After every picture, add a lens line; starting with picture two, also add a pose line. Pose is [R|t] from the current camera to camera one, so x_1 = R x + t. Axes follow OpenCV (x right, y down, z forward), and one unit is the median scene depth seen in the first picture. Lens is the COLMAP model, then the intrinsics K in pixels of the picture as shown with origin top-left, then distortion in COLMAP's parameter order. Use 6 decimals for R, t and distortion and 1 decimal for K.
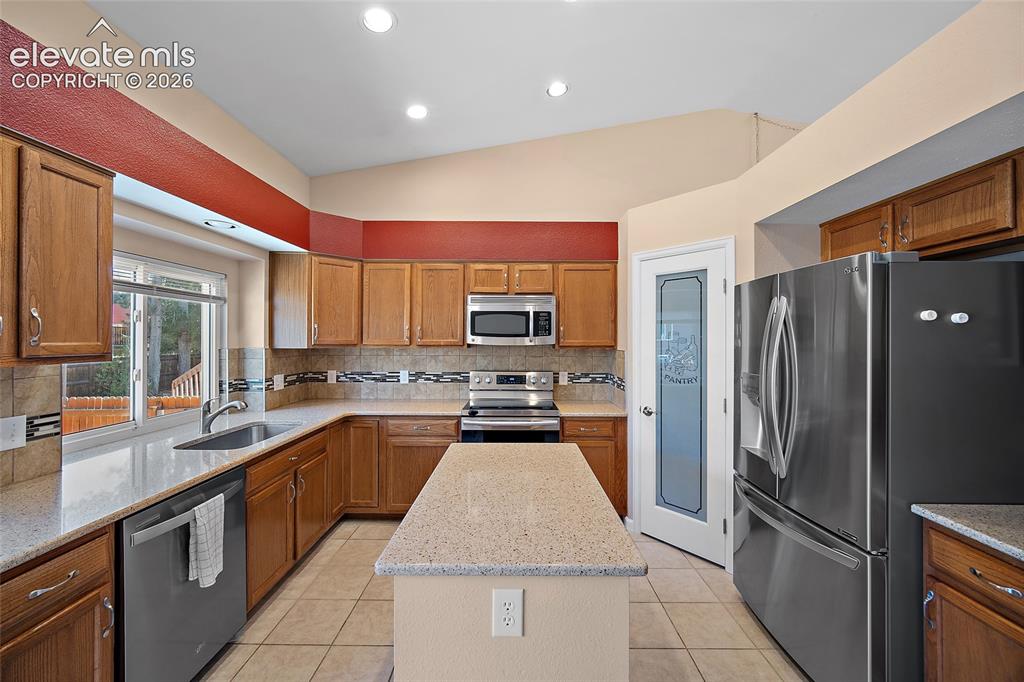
lens RADIAL K [[408.3, 0, 510.3], [0, 408.3, 338.3], [0, 0, 1]] dist [0.002571, -0.000273]
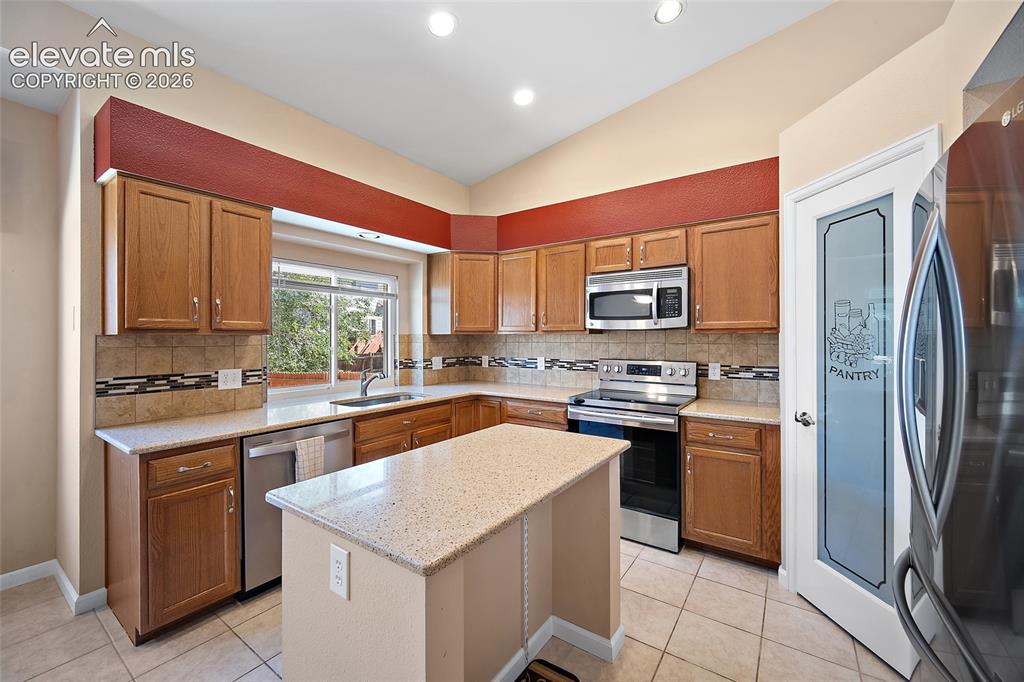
lens RADIAL K [[408.3, 0, 507.0], [0, 408.3, 338.5], [0, 0, 1]] dist [0.002571, -0.000273]
pose [[0.822070, -0.003490, -0.569375, 0.298806], [0.005022, 0.999987, 0.001121, 0.037460], [0.569364, -0.003781, 0.822077, 0.141803]]
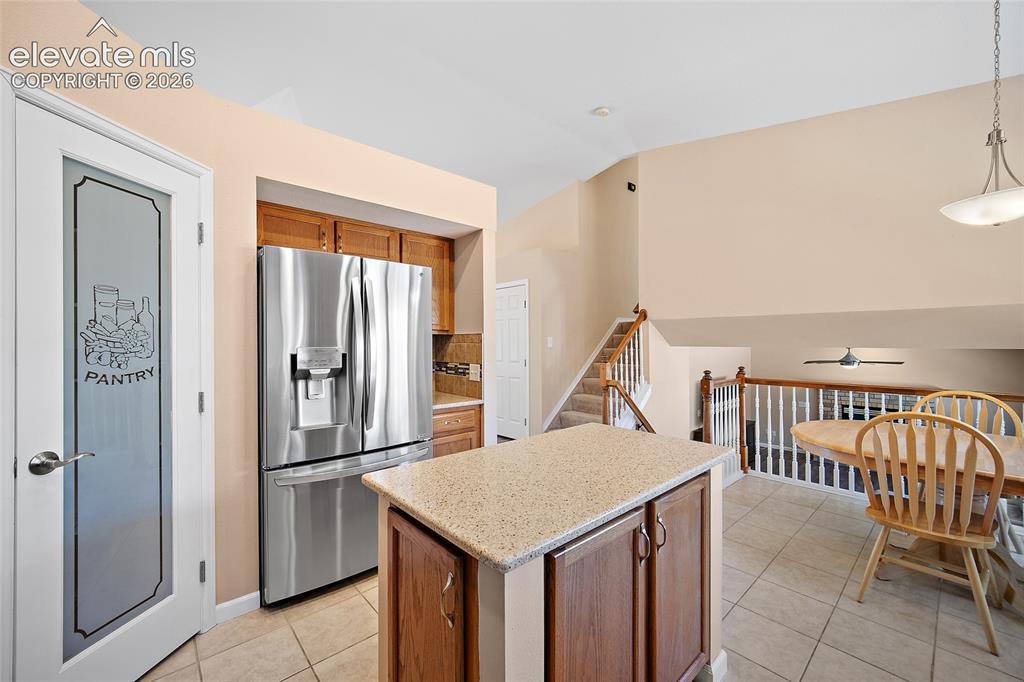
lens RADIAL K [[408.3, 0, 510.7], [0, 408.3, 341.8], [0, 0, 1]] dist [0.002571, -0.000273]
pose [[-0.683348, -0.000987, 0.730092, -0.290765], [-0.001739, 0.999998, -0.000276, 0.048348], [-0.730091, -0.001458, -0.683348, 0.885091]]
